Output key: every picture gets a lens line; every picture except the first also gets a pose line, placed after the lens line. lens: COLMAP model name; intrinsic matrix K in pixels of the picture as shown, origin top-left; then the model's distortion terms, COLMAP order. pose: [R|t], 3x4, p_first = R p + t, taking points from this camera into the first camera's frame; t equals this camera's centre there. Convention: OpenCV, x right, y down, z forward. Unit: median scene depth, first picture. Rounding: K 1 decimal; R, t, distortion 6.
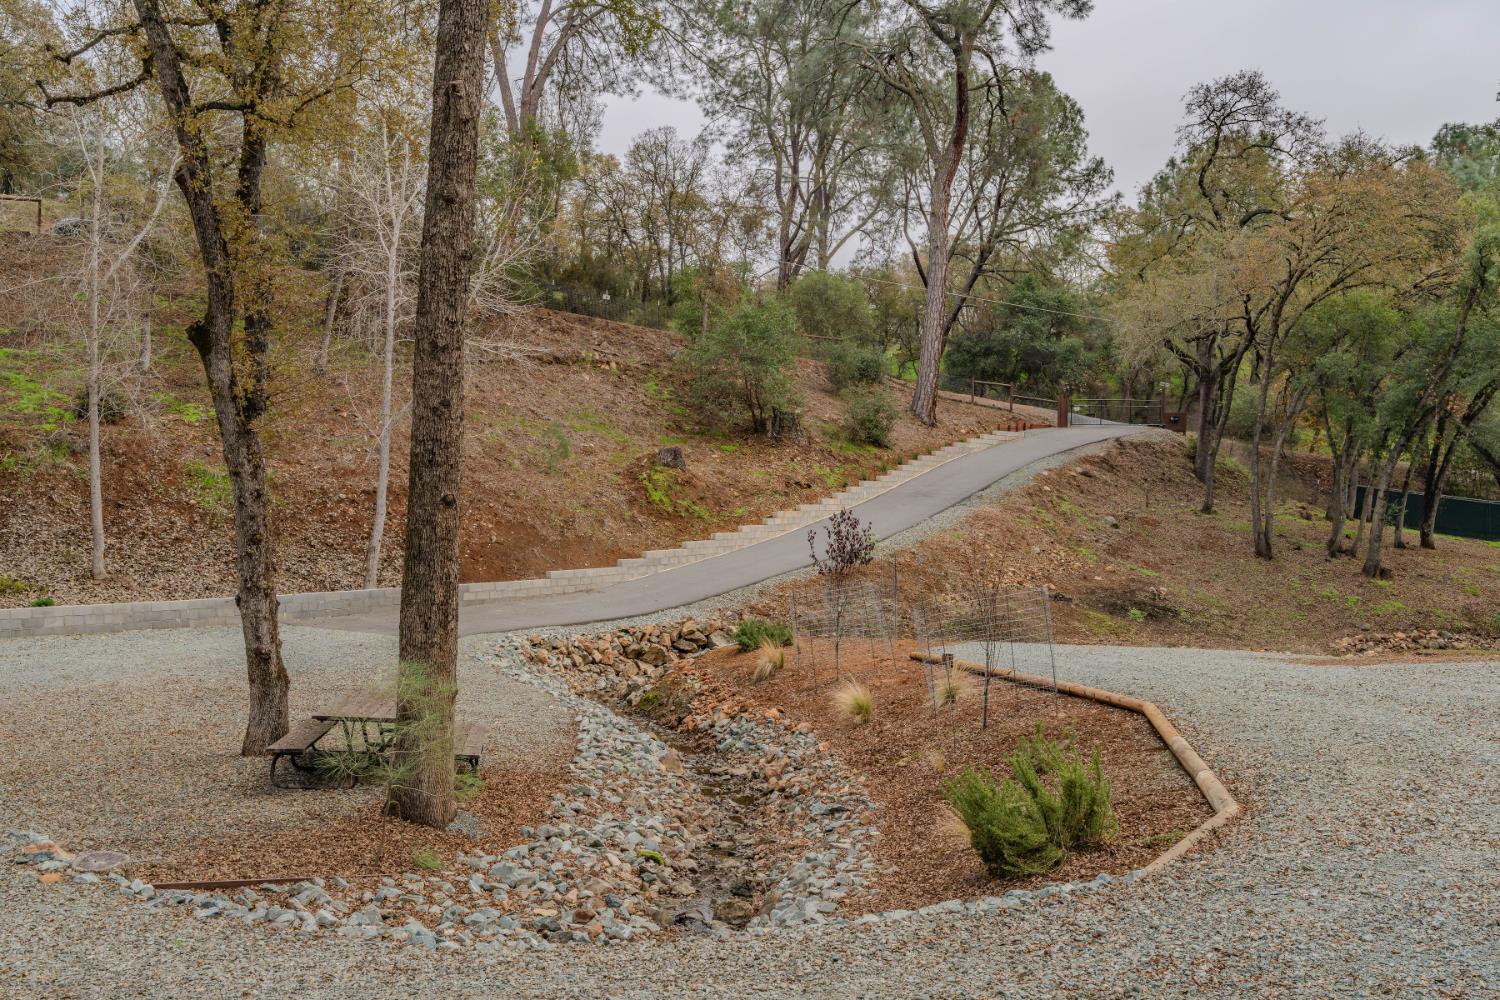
lens RADIAL K [[1462.1, 0, 757.6], [0, 1462.1, 491.7], [0, 0, 1]] dist [0.008438, 0.011080]
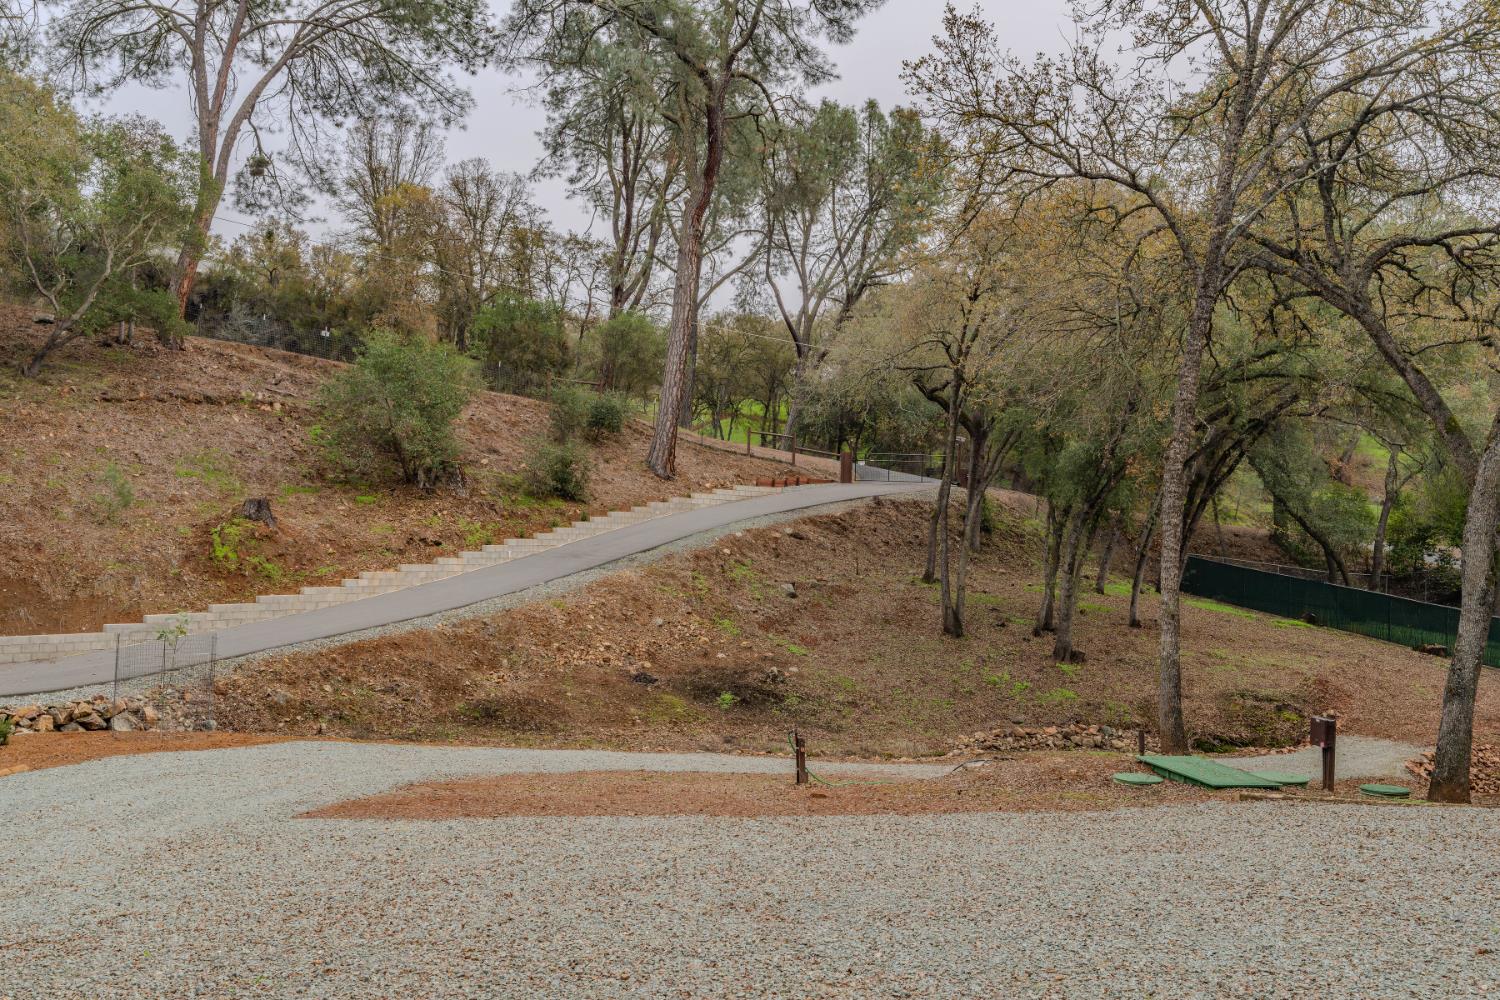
lens RADIAL K [[1462.1, 0, 757.6], [0, 1462.1, 491.7], [0, 0, 1]] dist [0.008438, 0.011080]
pose [[0.998714, 0.021125, -0.046087, 0.277107], [-0.022535, 0.999287, -0.030283, -0.013010], [0.045414, 0.031283, 0.998478, 0.105724]]
